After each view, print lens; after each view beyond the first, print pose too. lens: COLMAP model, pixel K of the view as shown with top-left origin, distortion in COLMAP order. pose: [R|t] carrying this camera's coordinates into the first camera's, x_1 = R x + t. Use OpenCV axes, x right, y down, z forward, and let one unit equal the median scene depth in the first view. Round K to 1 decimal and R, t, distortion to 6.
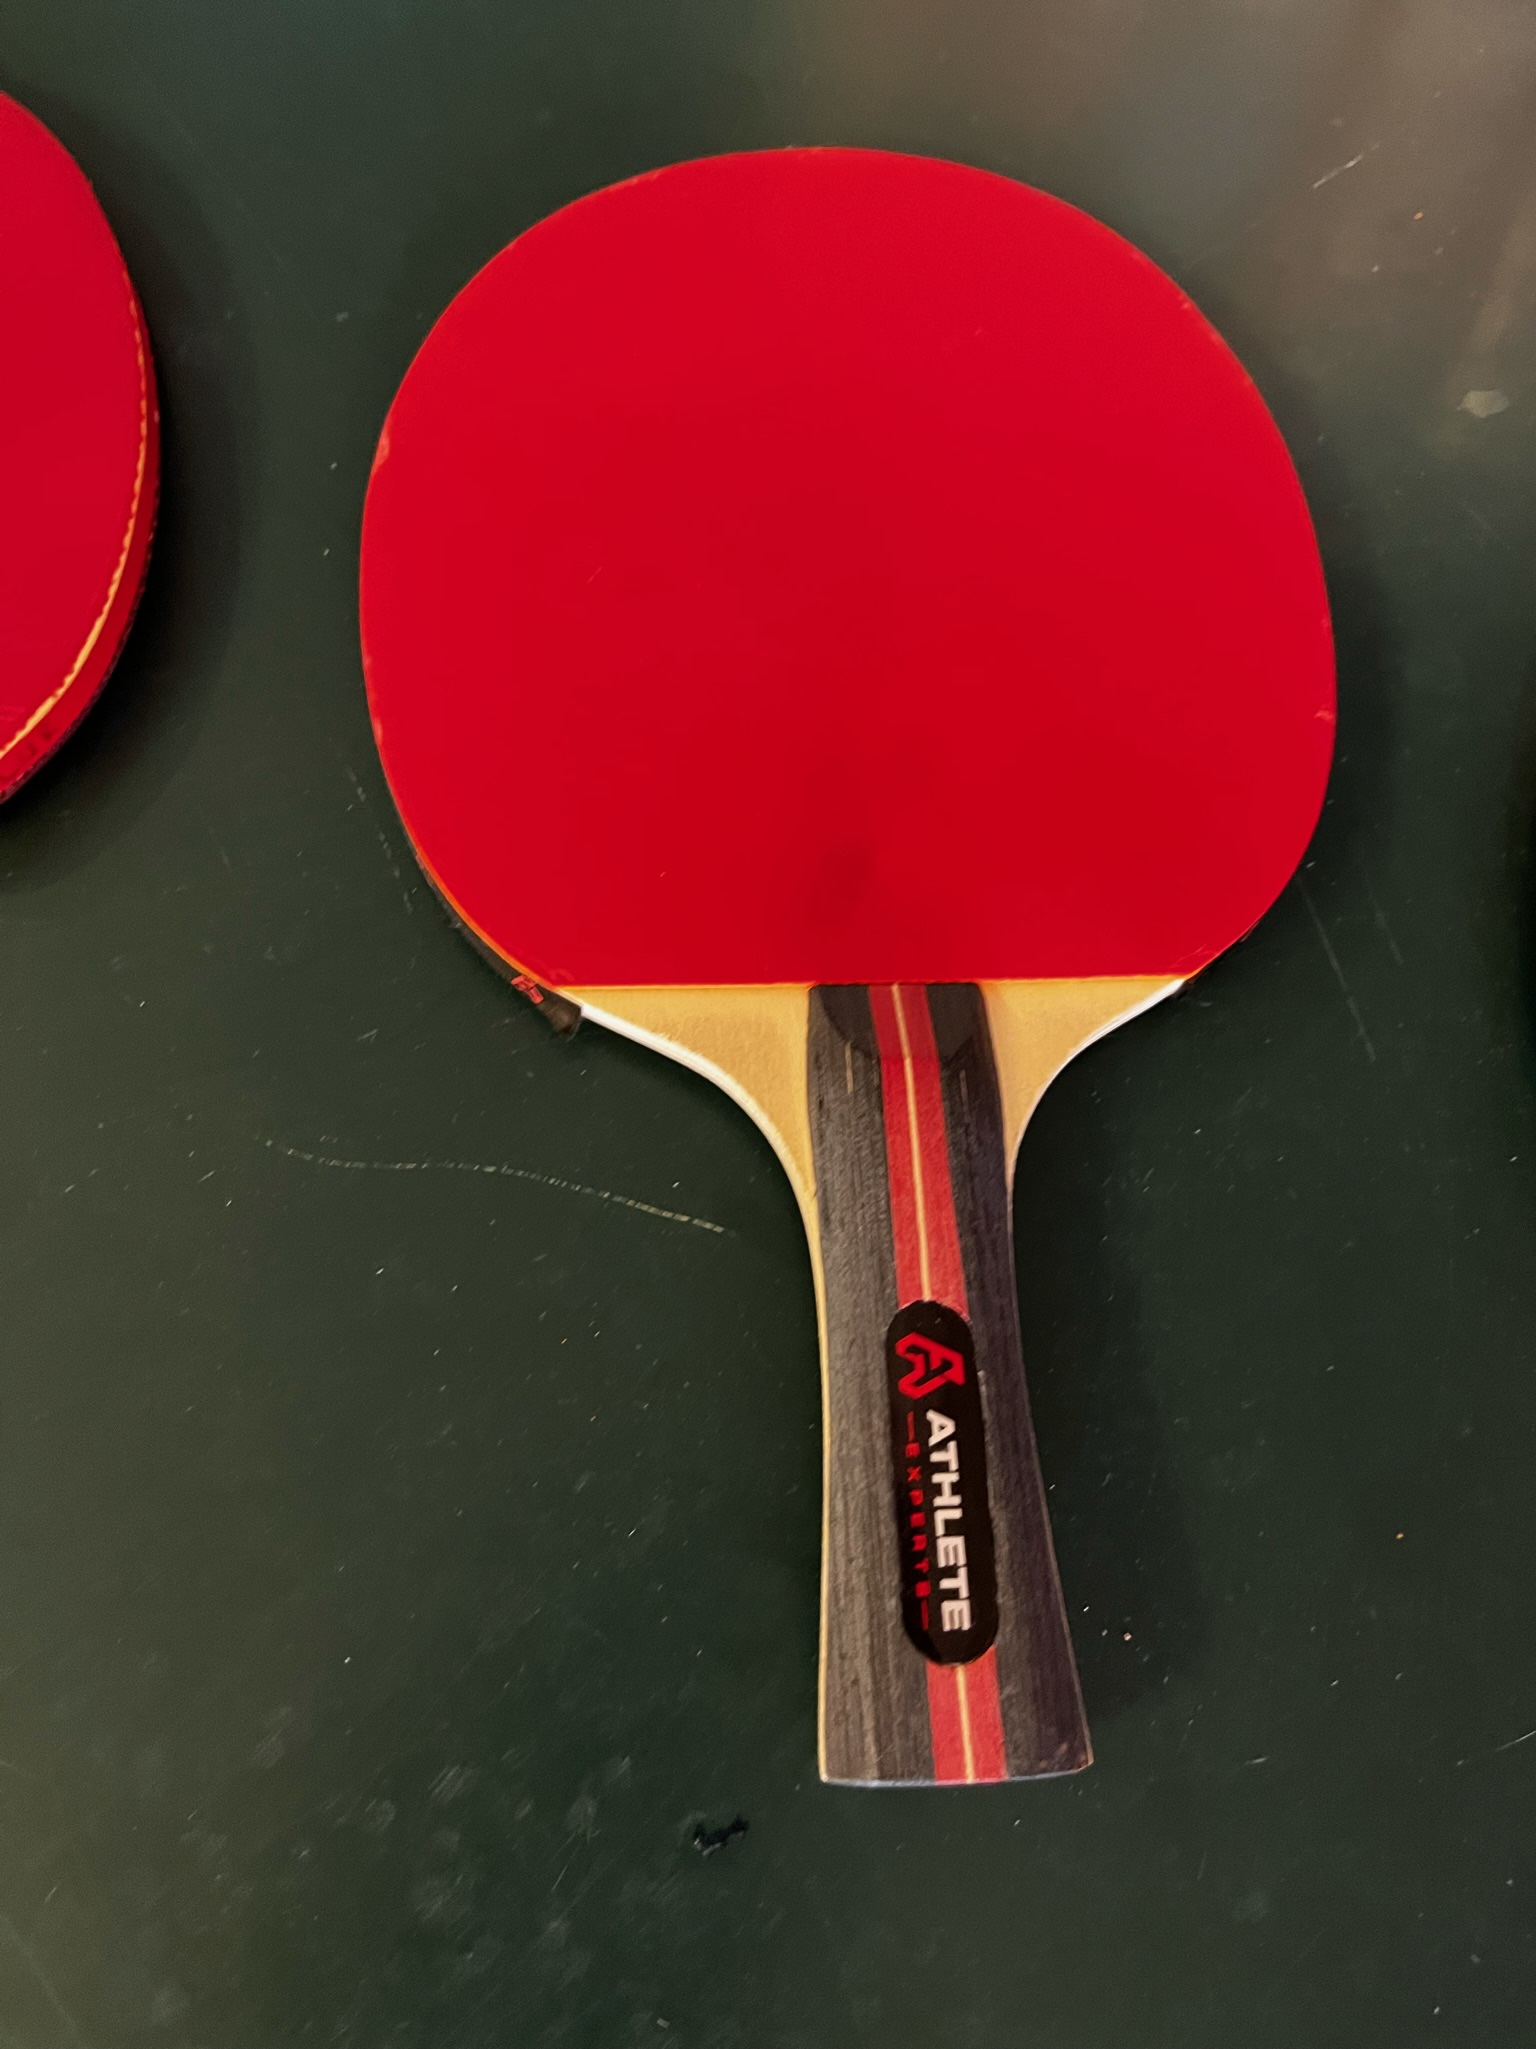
lens RADIAL K [[1579.5, 0, 768.4], [0, 1579.5, 1023.5], [0, 0, 1]] dist [0.060983, -0.087509]
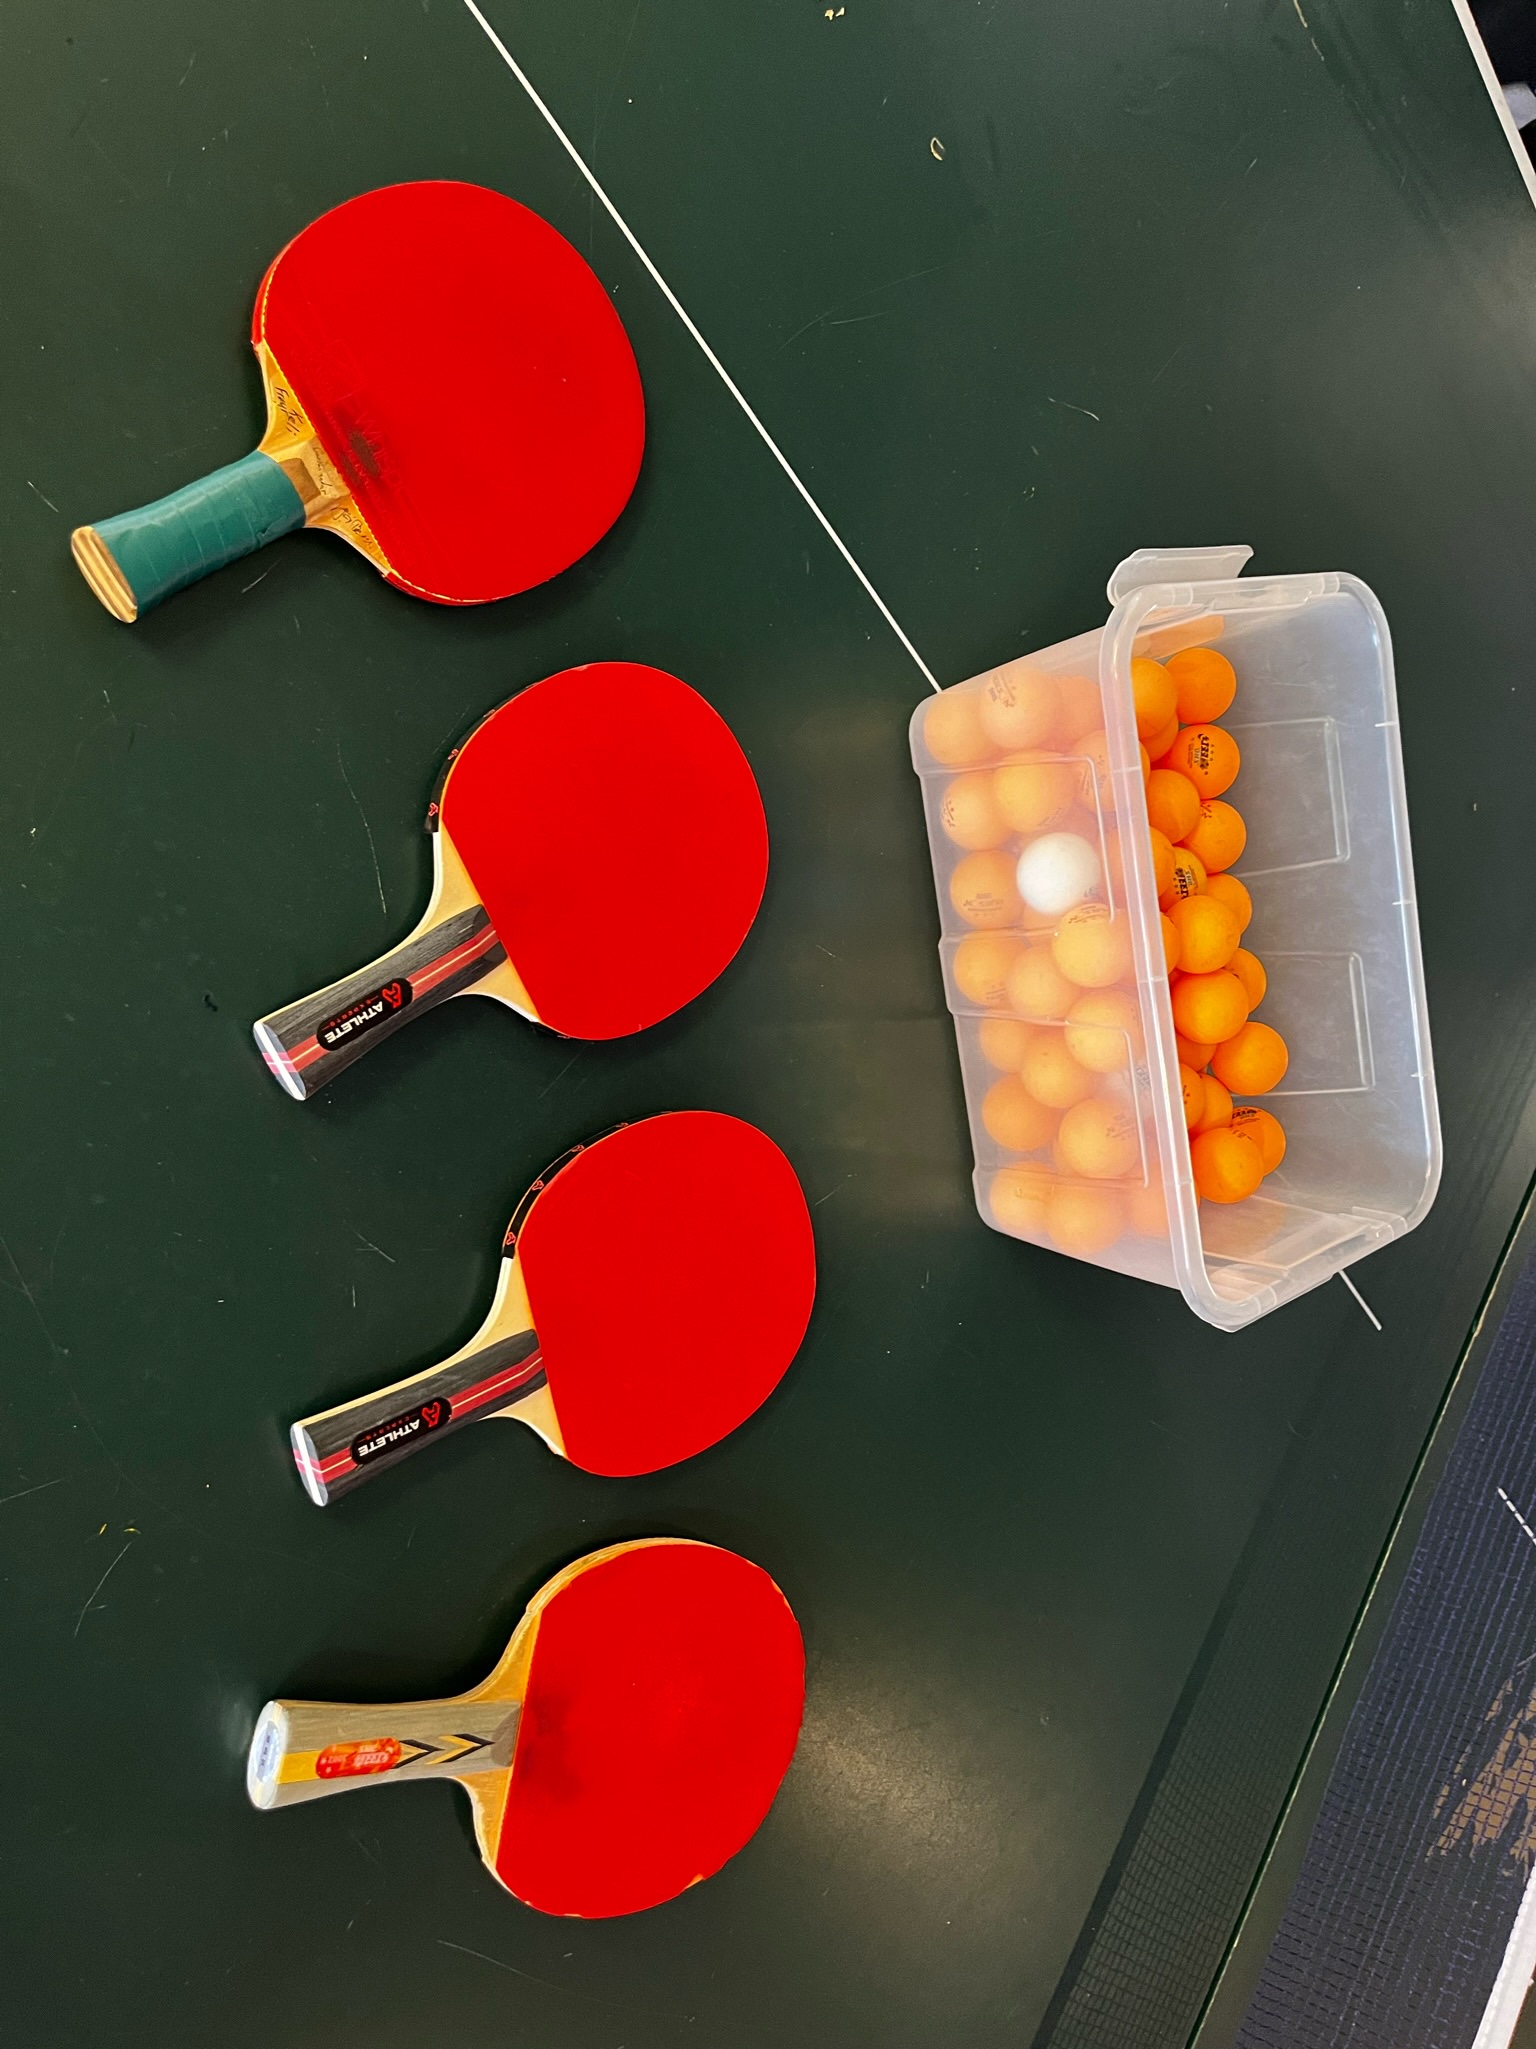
lens RADIAL K [[1579.5, 0, 761.8], [0, 1579.5, 1027.9], [0, 0, 1]] dist [0.060983, -0.087509]
pose [[0.396276, 0.885730, 0.241760, -0.288534], [-0.844575, 0.454934, -0.282361, 0.497479], [-0.360080, -0.092292, 0.928345, -2.003548]]
